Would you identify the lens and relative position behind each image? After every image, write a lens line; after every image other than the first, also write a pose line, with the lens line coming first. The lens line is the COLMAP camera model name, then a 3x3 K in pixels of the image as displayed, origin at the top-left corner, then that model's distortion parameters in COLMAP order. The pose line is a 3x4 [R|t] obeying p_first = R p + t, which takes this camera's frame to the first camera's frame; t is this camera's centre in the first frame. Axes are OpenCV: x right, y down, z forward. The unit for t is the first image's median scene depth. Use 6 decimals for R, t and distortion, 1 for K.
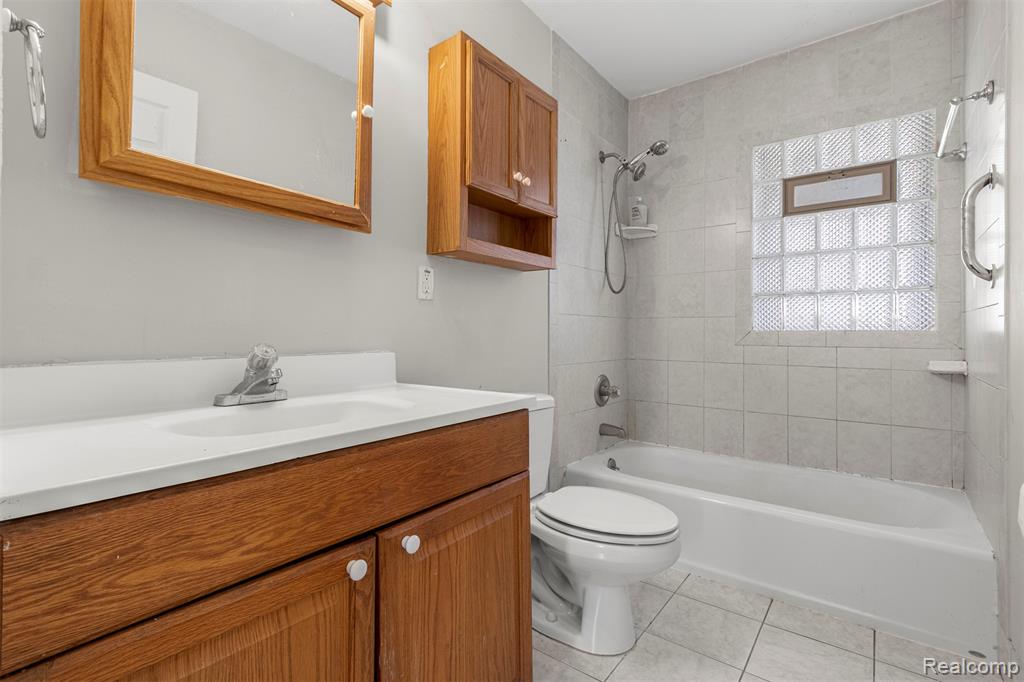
lens RADIAL K [[472.8, 0, 493.2], [0, 472.8, 332.0], [0, 0, 1]] dist [0.008653, -0.001750]
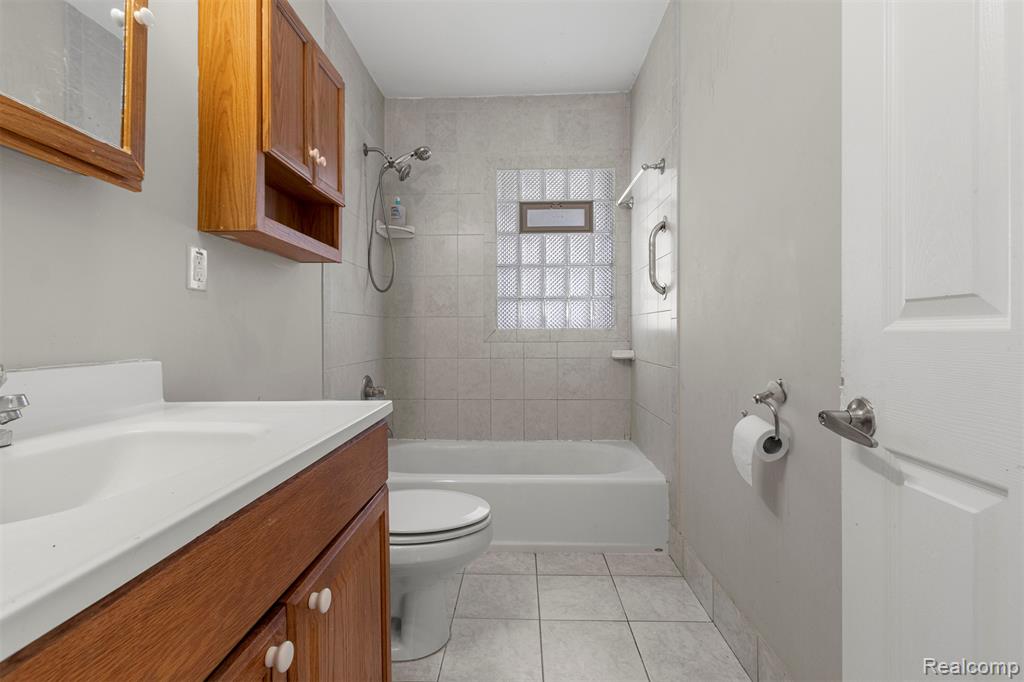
lens RADIAL K [[472.8, 0, 505.3], [0, 472.8, 333.6], [0, 0, 1]] dist [0.008653, -0.001750]
pose [[0.810187, -0.009115, 0.586100, -0.156779], [0.006228, 0.999957, 0.006943, -0.000067], [-0.586138, -0.001975, 0.810209, 0.074461]]
